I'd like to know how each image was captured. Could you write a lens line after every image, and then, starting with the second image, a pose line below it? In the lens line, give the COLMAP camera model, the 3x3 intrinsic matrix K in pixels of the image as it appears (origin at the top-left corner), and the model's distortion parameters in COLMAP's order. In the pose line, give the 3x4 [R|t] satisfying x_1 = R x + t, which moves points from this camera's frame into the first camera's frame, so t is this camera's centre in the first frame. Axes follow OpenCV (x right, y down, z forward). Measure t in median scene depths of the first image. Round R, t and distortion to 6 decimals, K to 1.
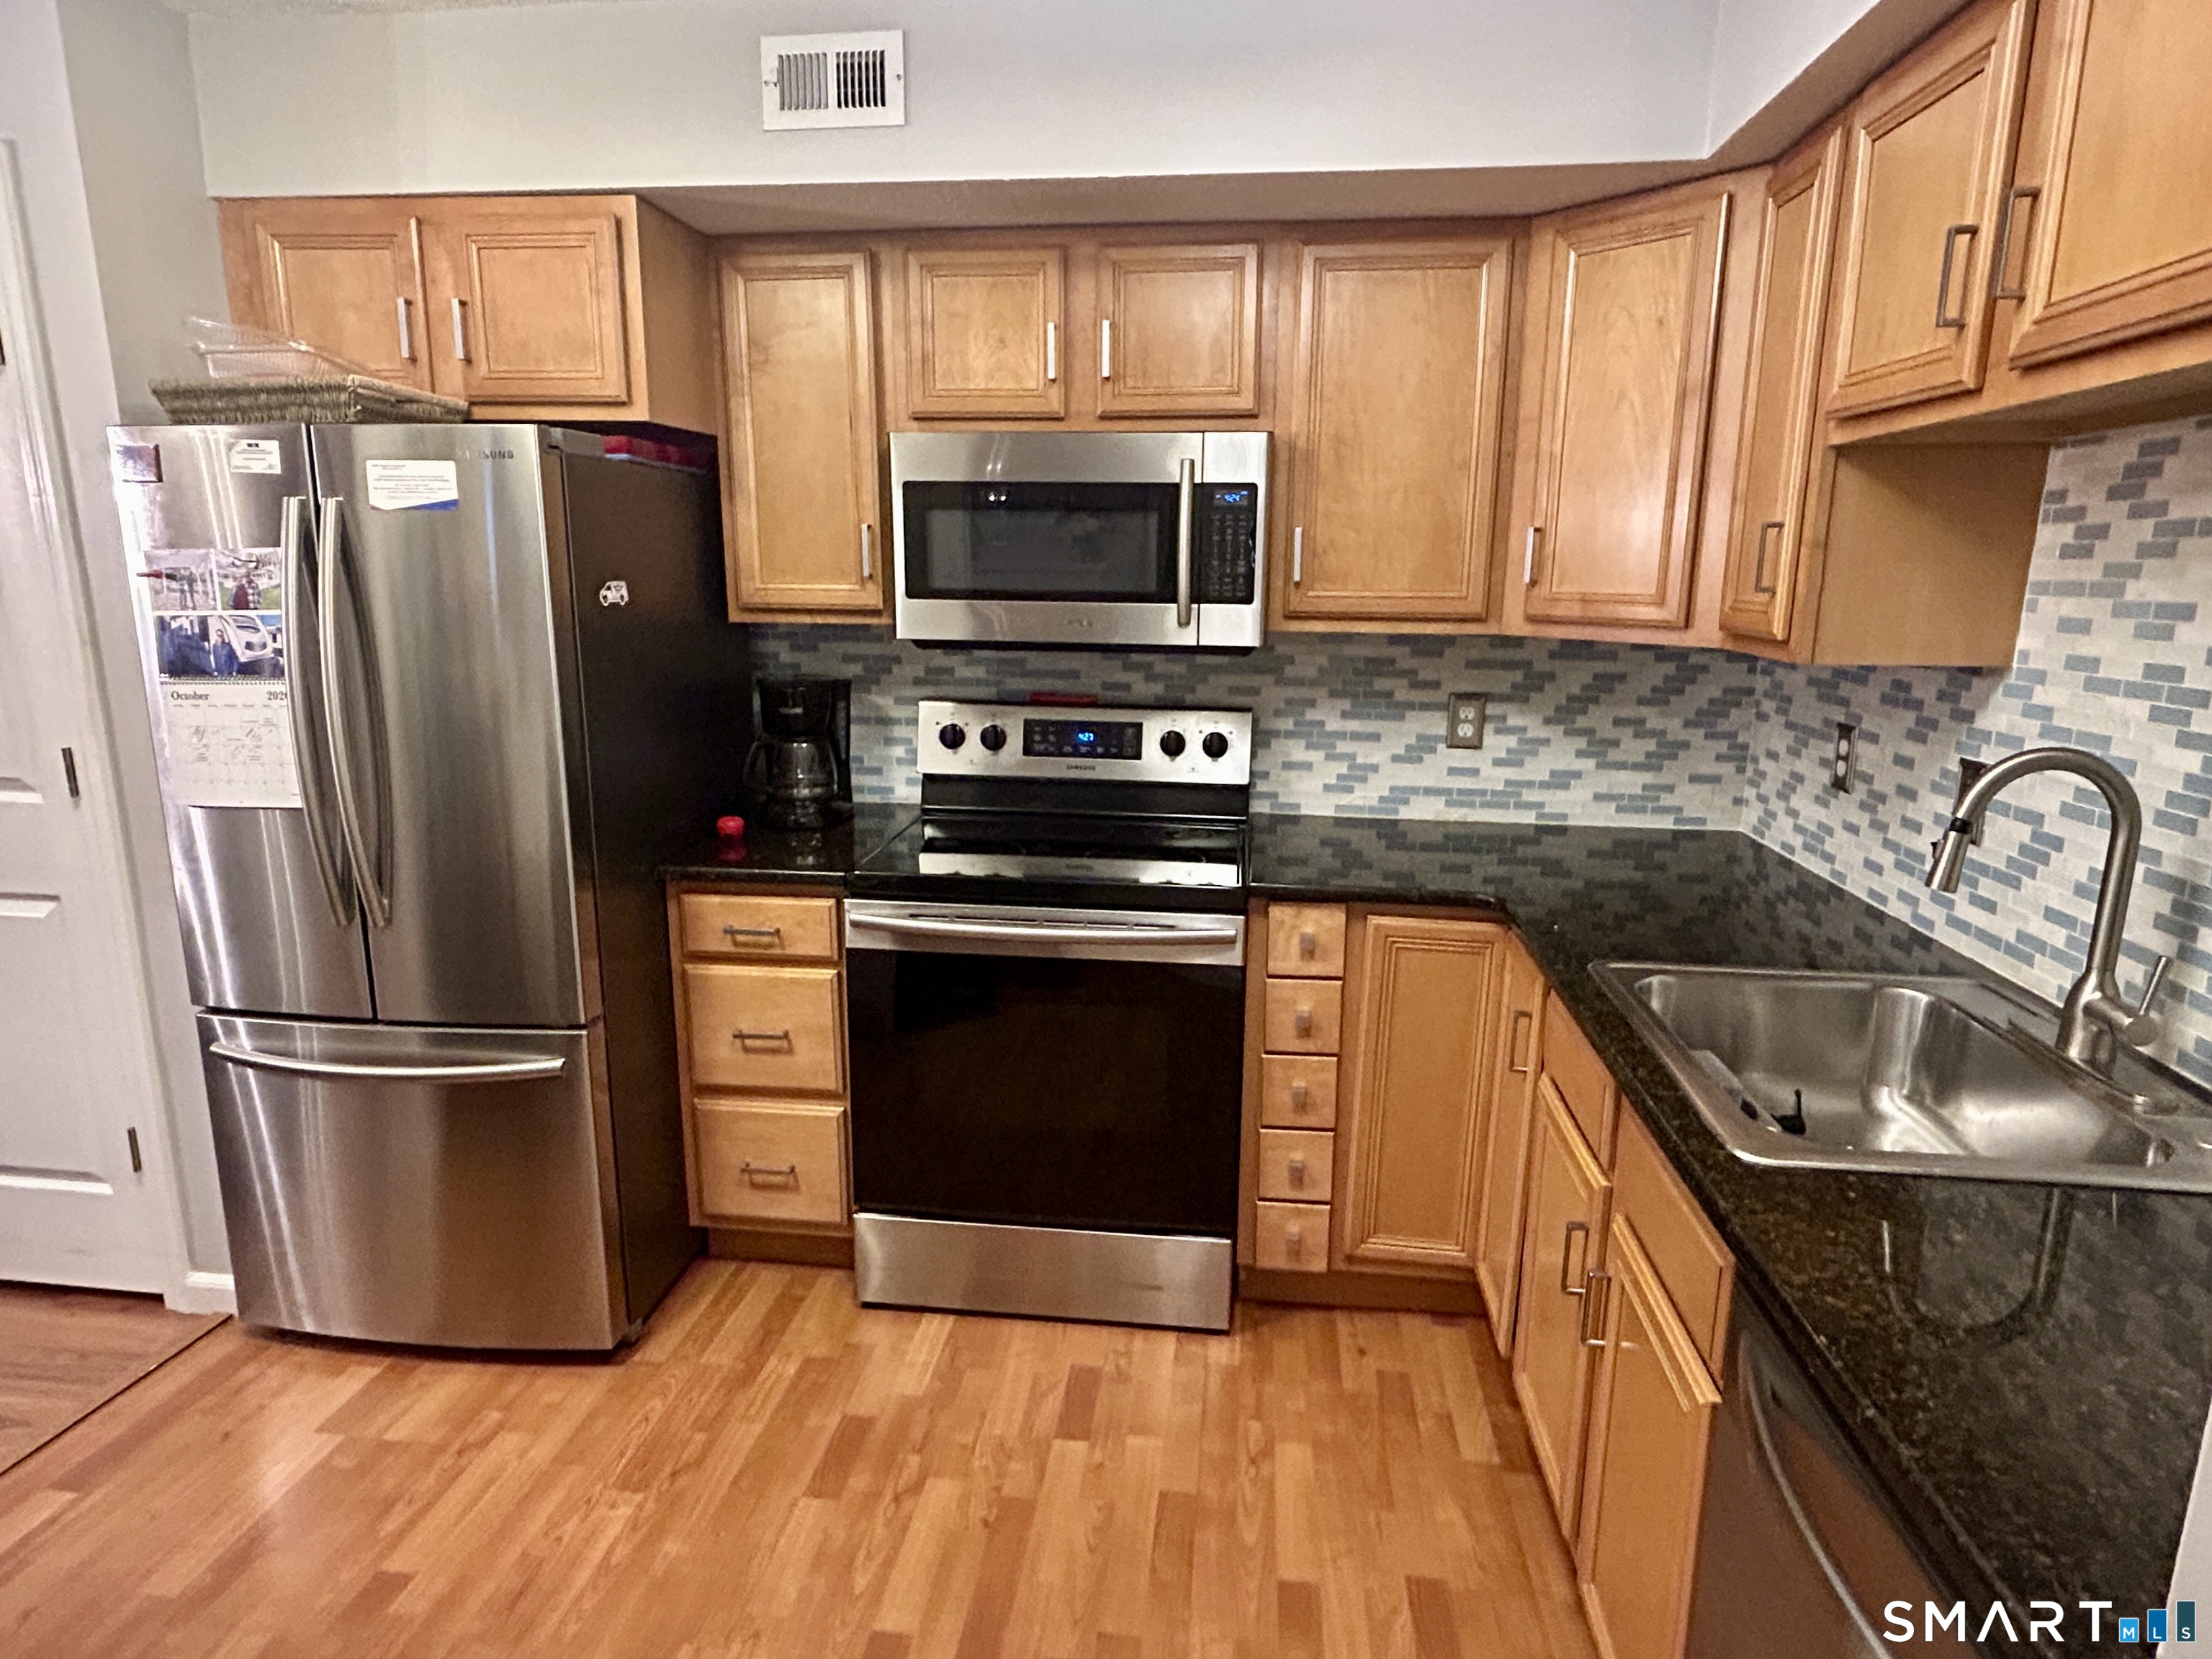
lens RADIAL K [[1229.4, 0, 1106.9], [0, 1229.4, 828.0], [0, 0, 1]] dist [-0.001870, 0.001223]
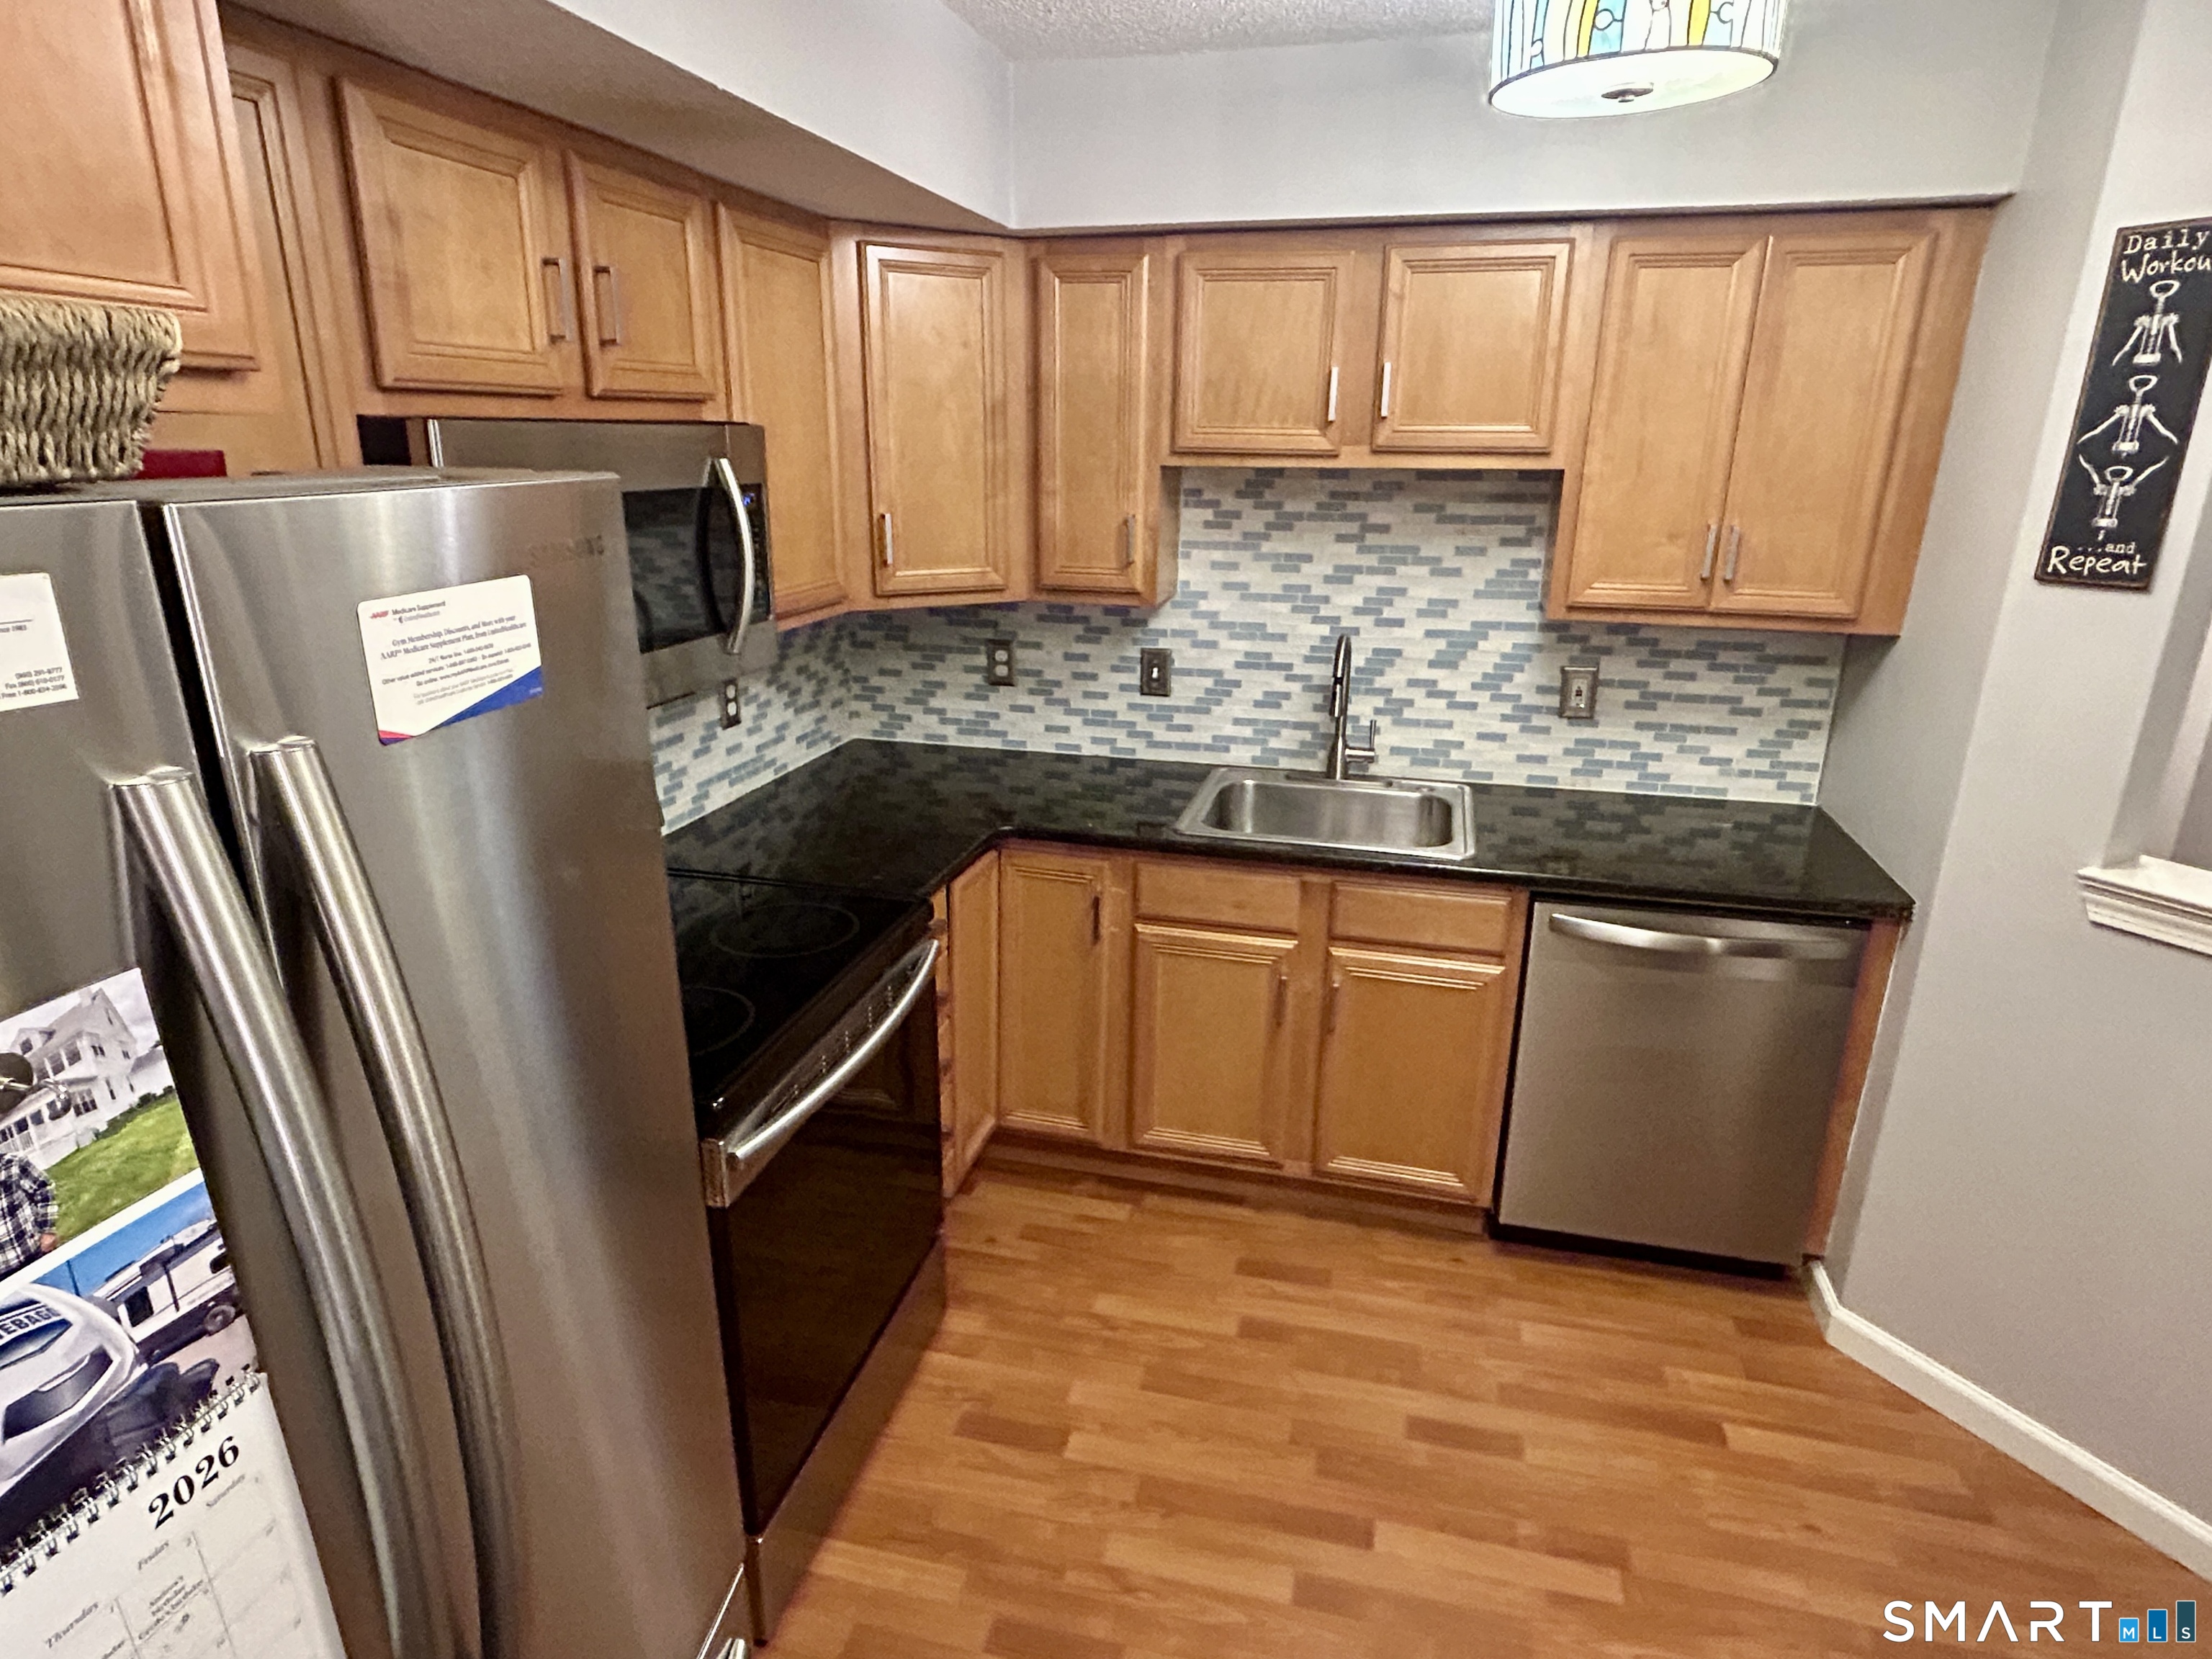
lens RADIAL K [[1229.4, 0, 1103.5], [0, 1229.4, 829.6], [0, 0, 1]] dist [-0.001870, 0.001223]
pose [[0.122786, -0.312611, 0.941912, -0.863431], [0.201570, 0.937167, 0.284760, -0.282970], [-0.971747, 0.154897, 0.178084, 0.727342]]
